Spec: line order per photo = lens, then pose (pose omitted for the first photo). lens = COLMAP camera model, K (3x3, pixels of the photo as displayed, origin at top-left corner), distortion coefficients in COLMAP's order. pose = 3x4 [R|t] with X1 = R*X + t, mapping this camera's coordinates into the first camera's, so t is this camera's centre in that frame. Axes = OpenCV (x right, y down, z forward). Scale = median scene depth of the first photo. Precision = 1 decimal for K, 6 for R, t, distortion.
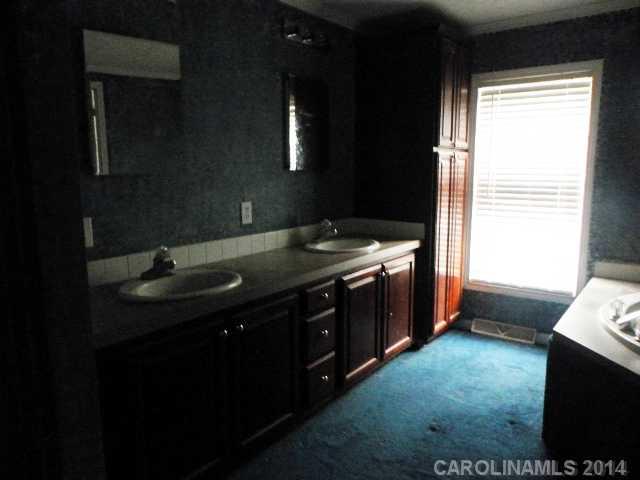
lens RADIAL K [[489.6, 0, 320.0], [0, 489.6, 240.0], [0, 0, 1]] dist [0.002396, -0.001023]
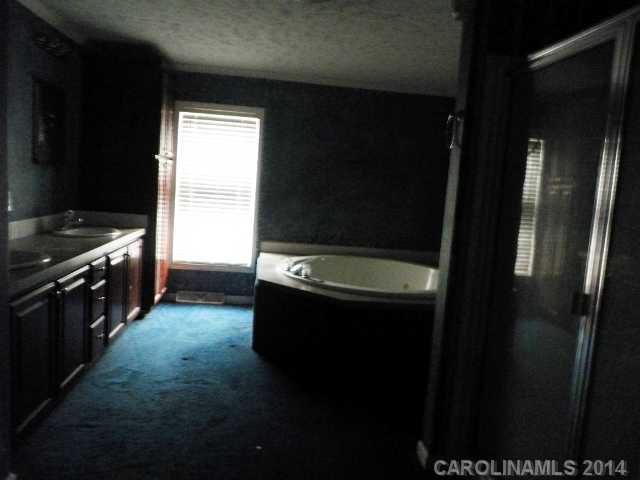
lens RADIAL K [[489.6, 0, 320.0], [0, 489.6, 240.0], [0, 0, 1]] dist [0.002396, -0.001023]
pose [[0.740620, -0.023029, 0.671530, -0.306871], [0.025042, 0.999664, 0.006664, 0.032712], [-0.671457, 0.011881, 0.740948, -0.223991]]
